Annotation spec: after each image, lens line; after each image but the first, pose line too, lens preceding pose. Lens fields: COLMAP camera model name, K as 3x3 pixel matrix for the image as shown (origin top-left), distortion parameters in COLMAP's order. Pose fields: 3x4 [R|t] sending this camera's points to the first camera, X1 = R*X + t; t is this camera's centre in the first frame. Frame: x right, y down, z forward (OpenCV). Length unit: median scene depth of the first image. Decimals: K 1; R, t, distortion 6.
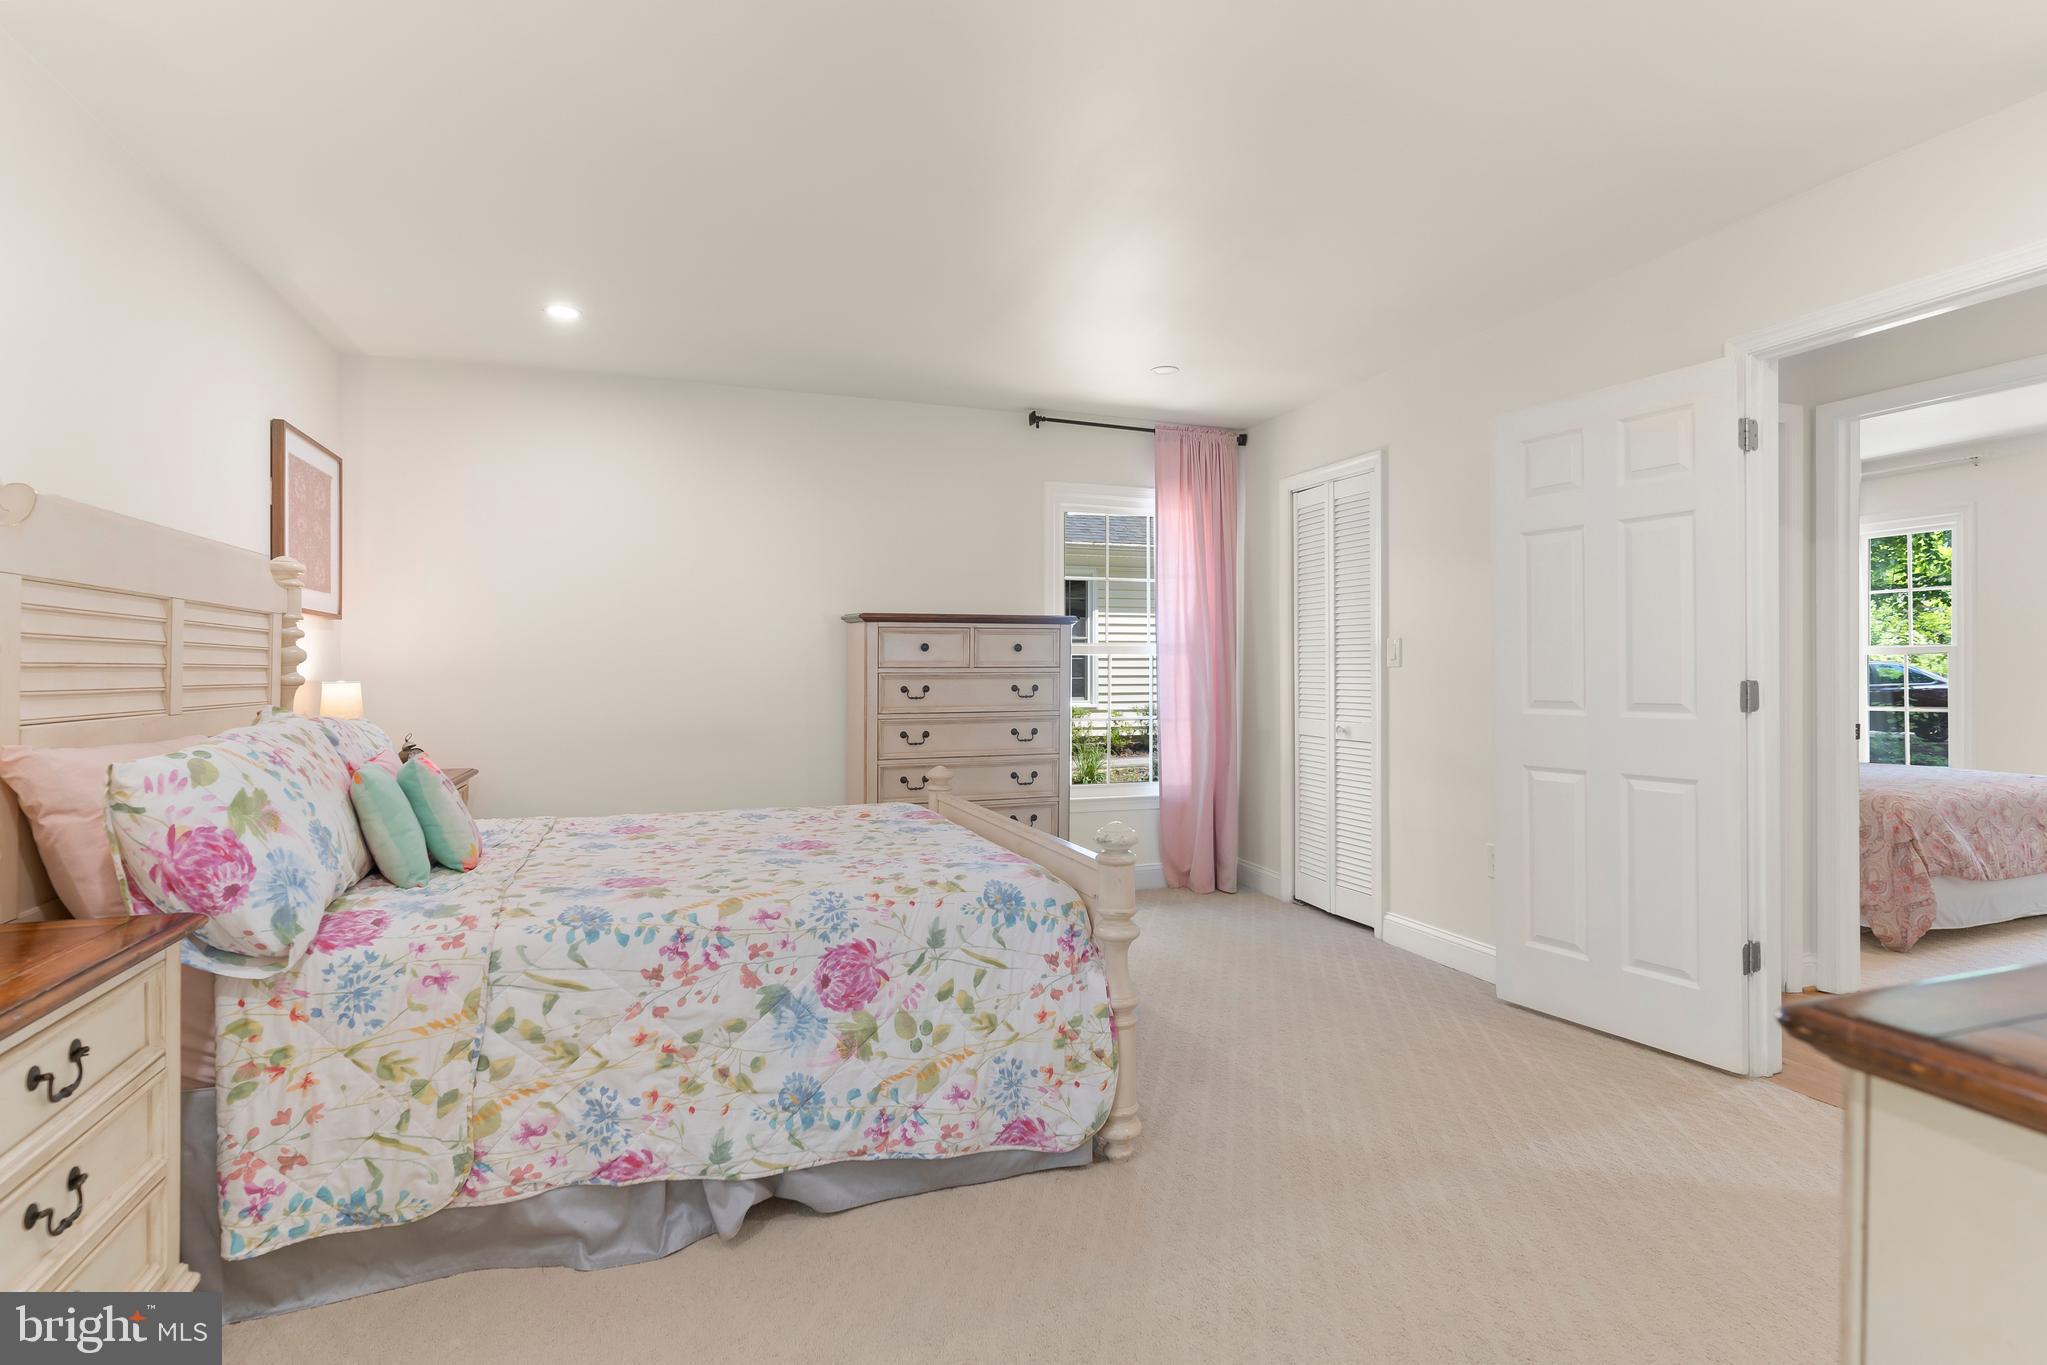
lens RADIAL K [[991.2, 0, 1025.4], [0, 991.2, 671.9], [0, 0, 1]] dist [0.002711, -0.000023]
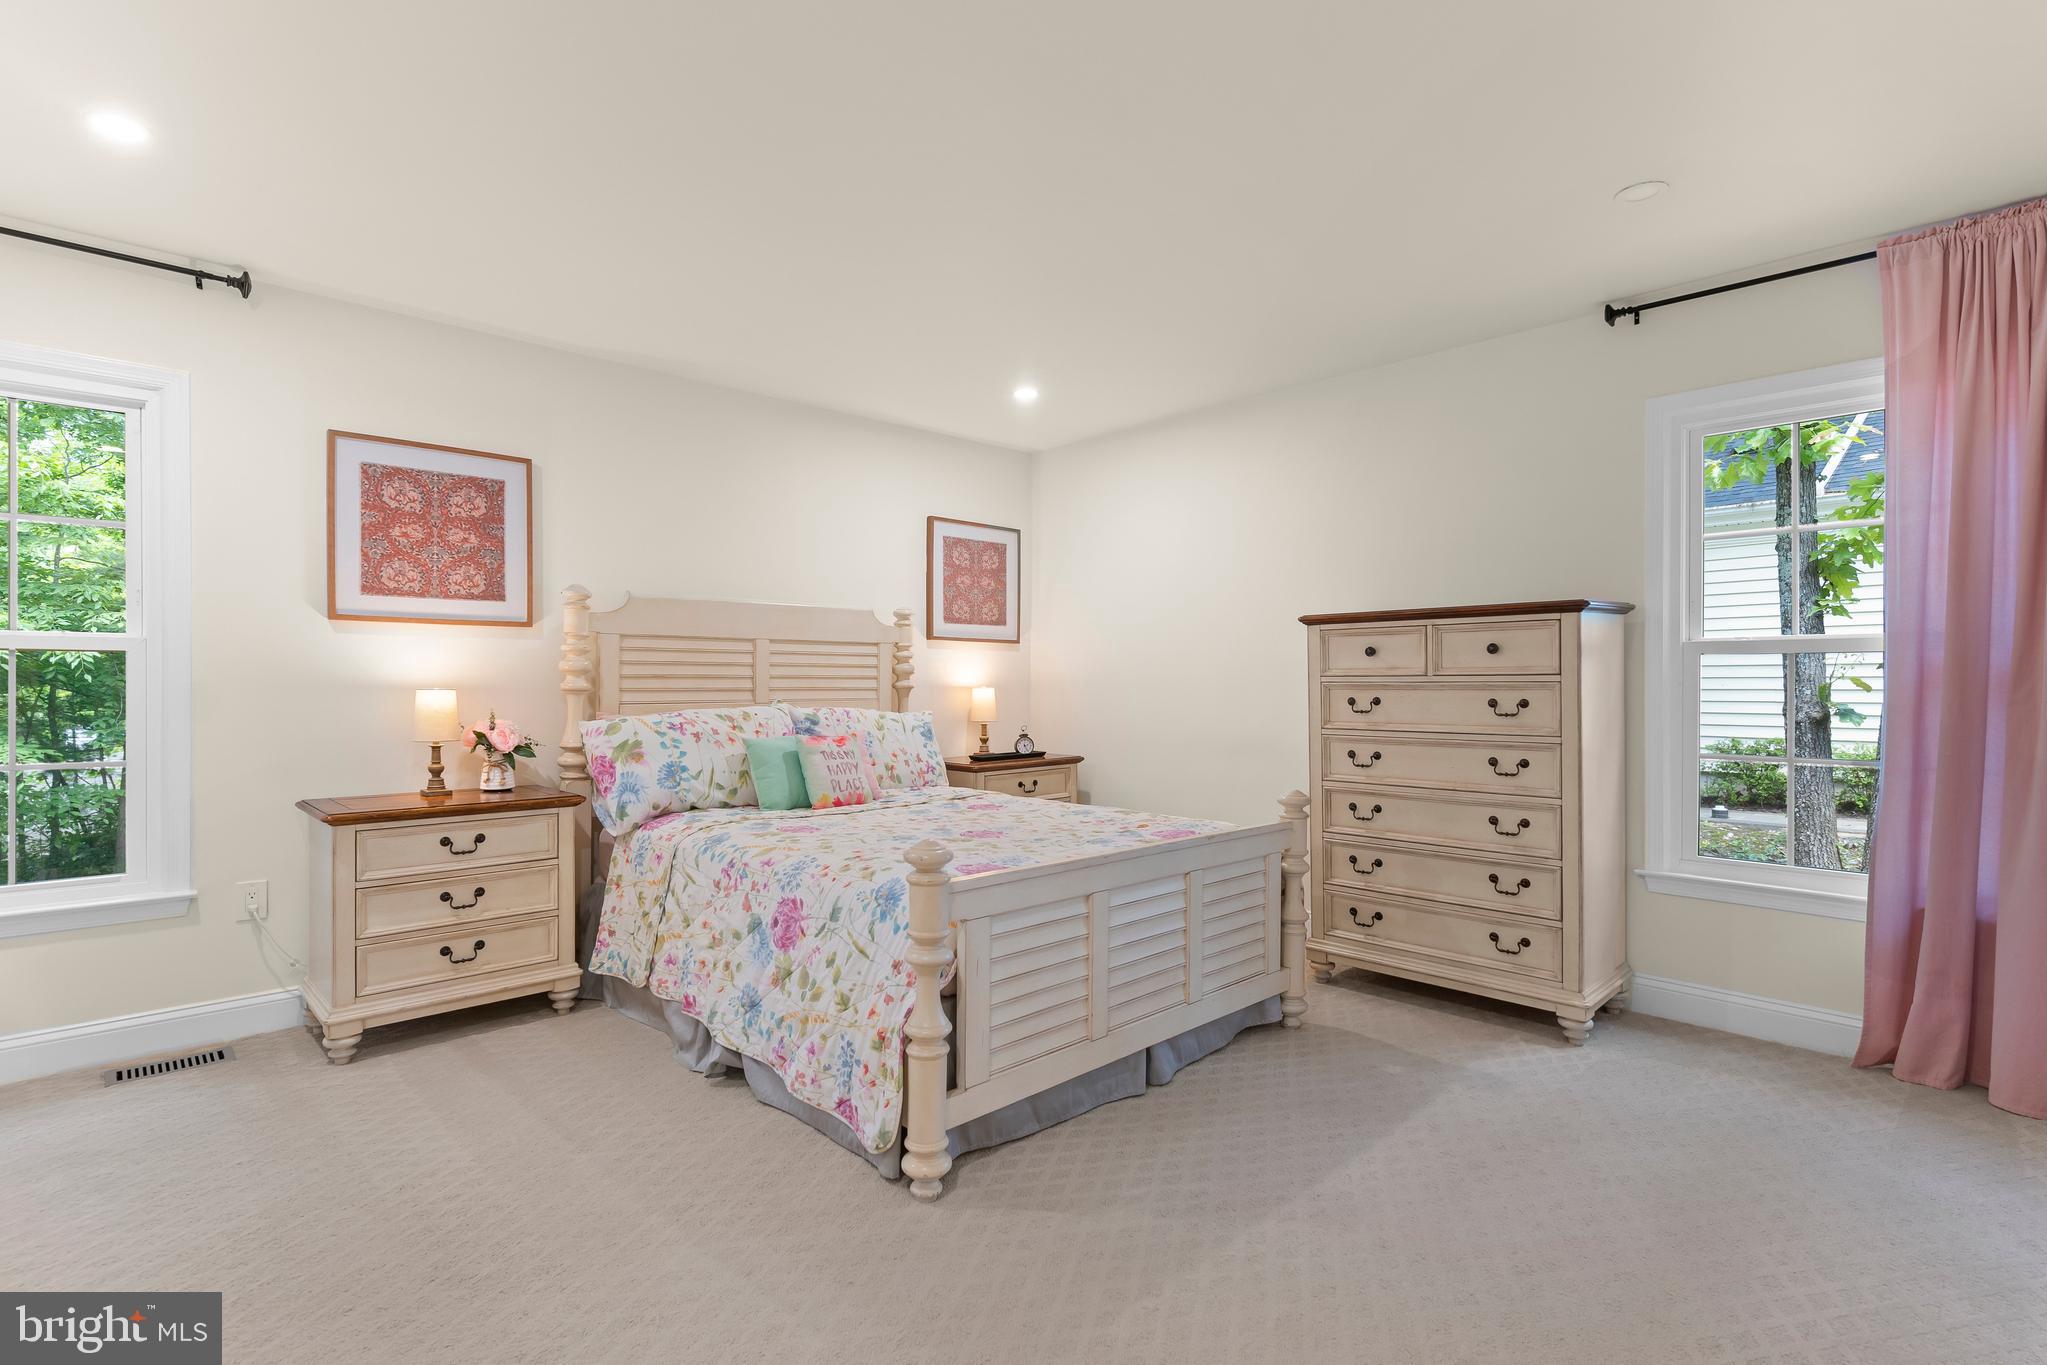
lens RADIAL K [[991.2, 0, 1014.6], [0, 991.2, 690.4], [0, 0, 1]] dist [0.002711, -0.000023]
pose [[0.398255, 0.009535, -0.917225, 1.054303], [-0.002344, 0.999953, 0.009377, 0.001715], [0.917272, -0.001585, 0.398258, 0.752847]]
